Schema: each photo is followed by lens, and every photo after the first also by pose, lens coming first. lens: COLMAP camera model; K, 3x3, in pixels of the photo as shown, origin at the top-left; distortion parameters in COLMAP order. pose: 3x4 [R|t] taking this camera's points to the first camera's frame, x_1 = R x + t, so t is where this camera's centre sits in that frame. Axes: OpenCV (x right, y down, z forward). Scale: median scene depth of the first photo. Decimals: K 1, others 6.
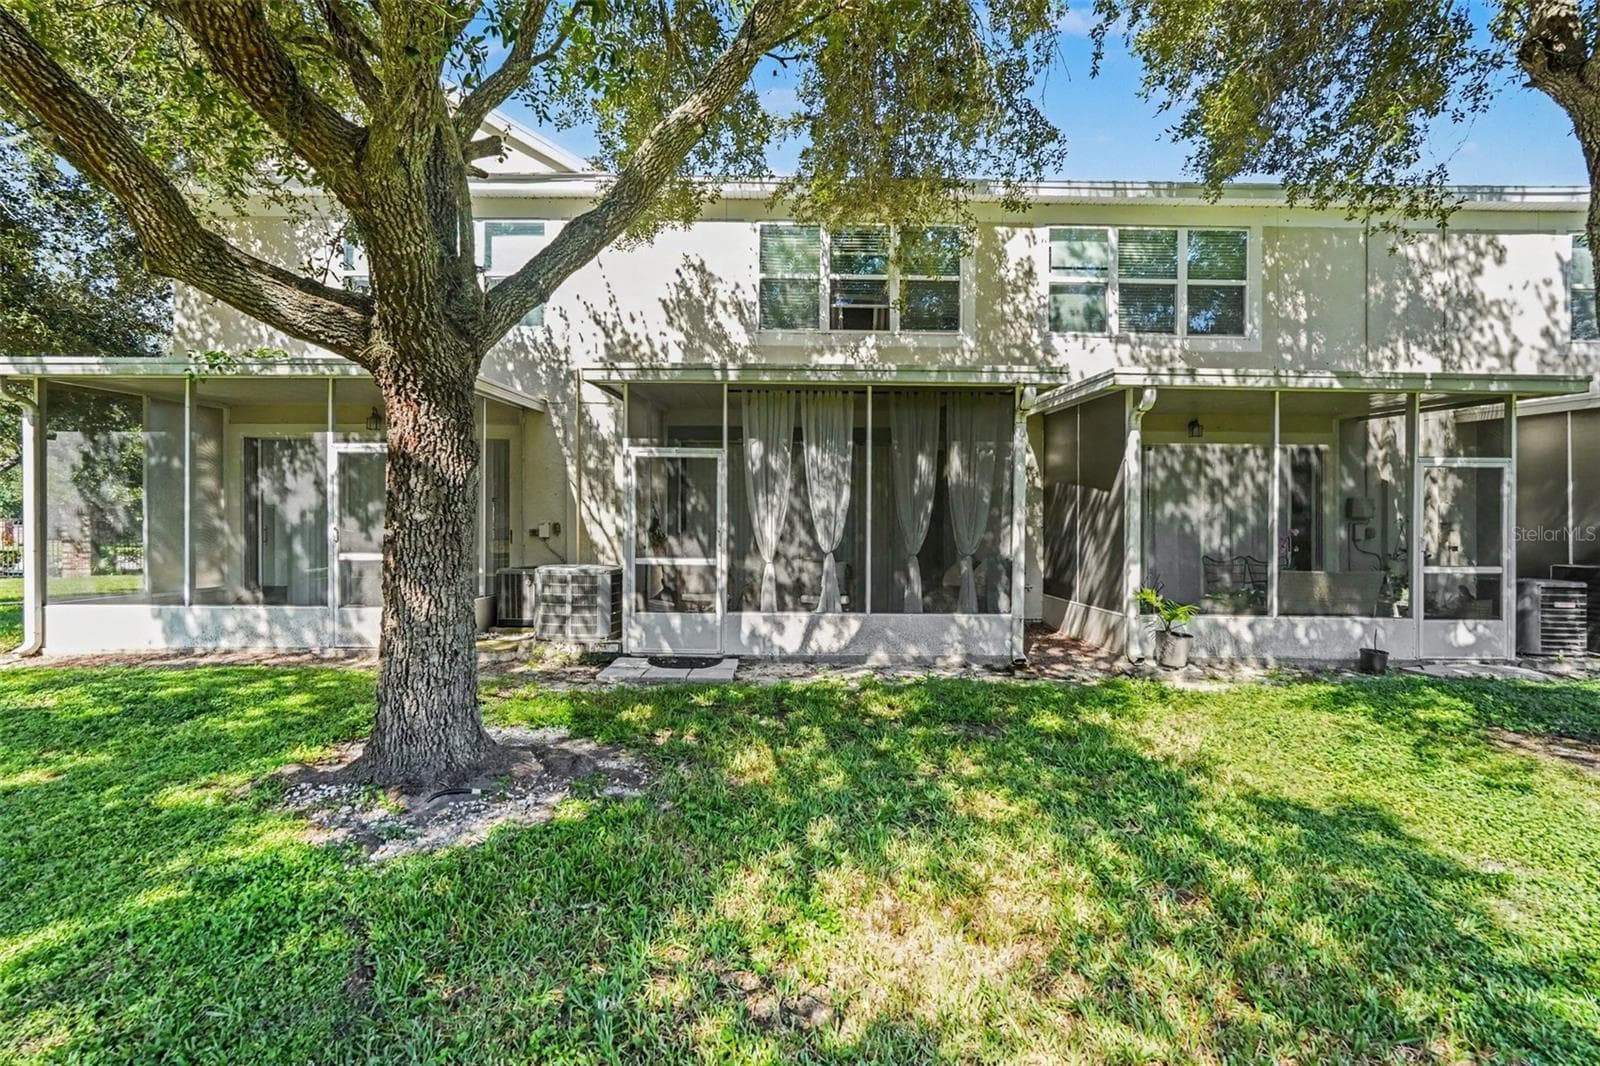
lens RADIAL K [[726.4, 0, 800.0], [0, 726.4, 533.0], [0, 0, 1]] dist [0.002016, 0.000153]
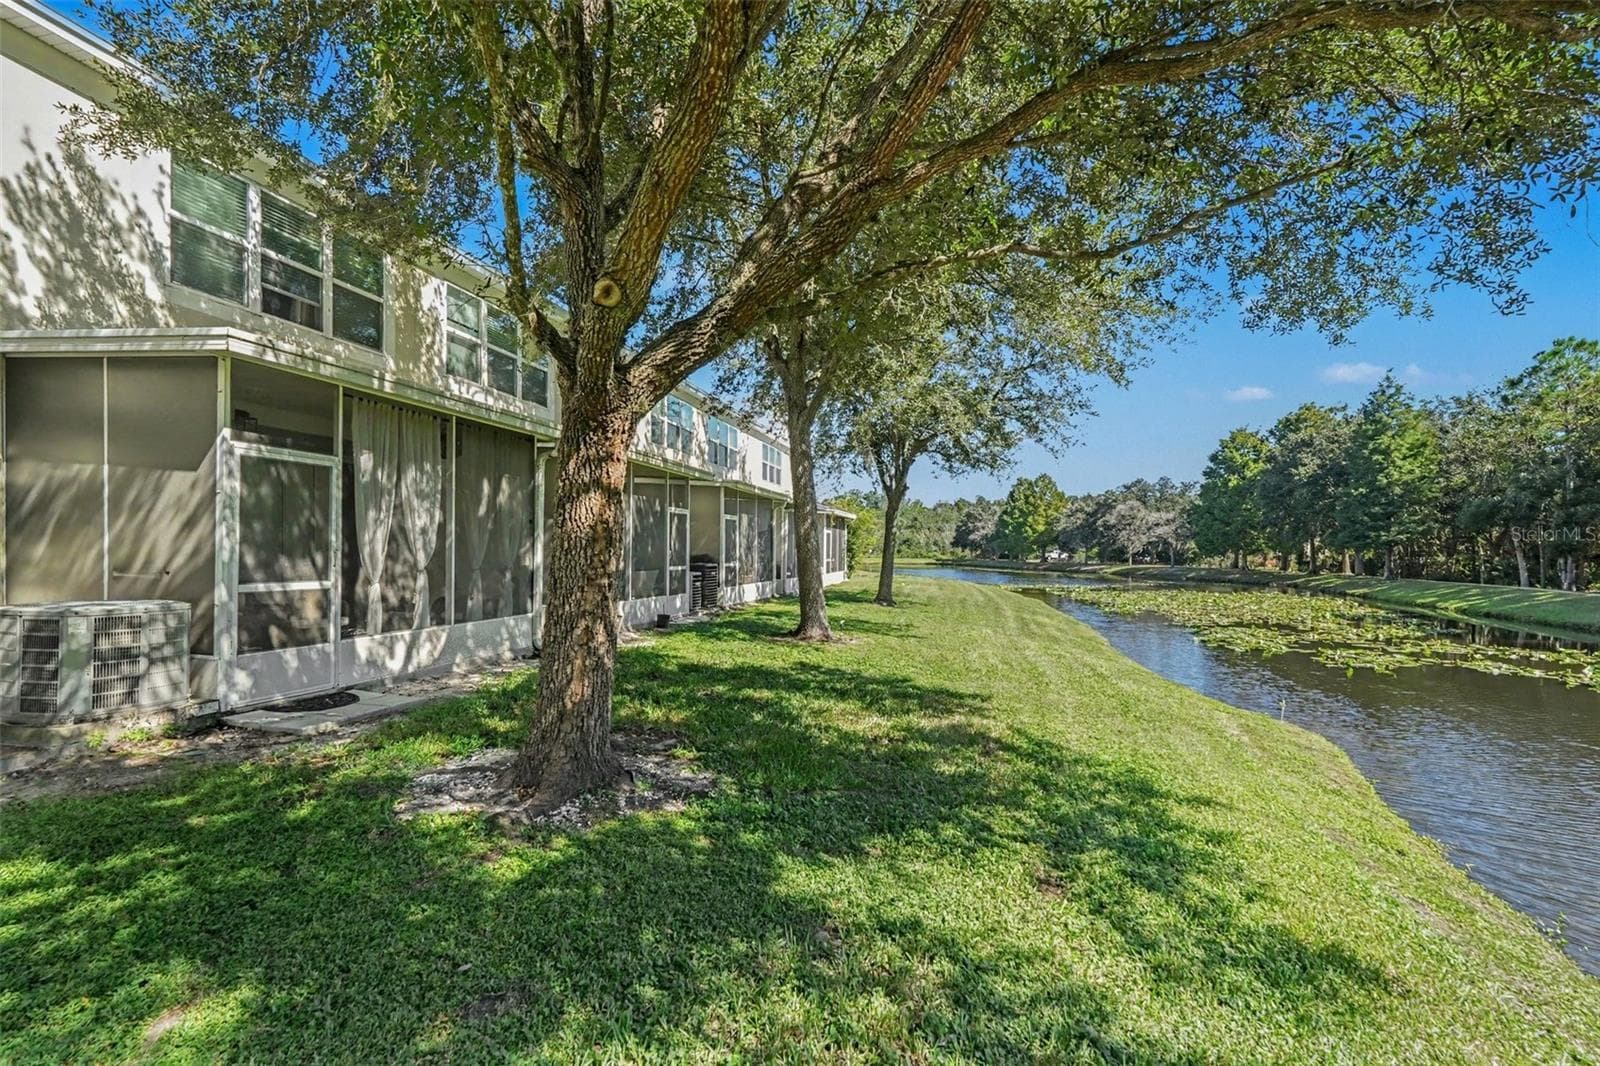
lens RADIAL K [[732.8, 0, 800.0], [0, 732.8, 533.0], [0, 0, 1]] dist [0.000243, 0.000174]
pose [[0.242933, 0.014648, 0.969932, -0.841882], [-0.004917, 0.999892, -0.013869, -0.013161], [-0.970031, -0.001399, 0.242979, 0.228390]]
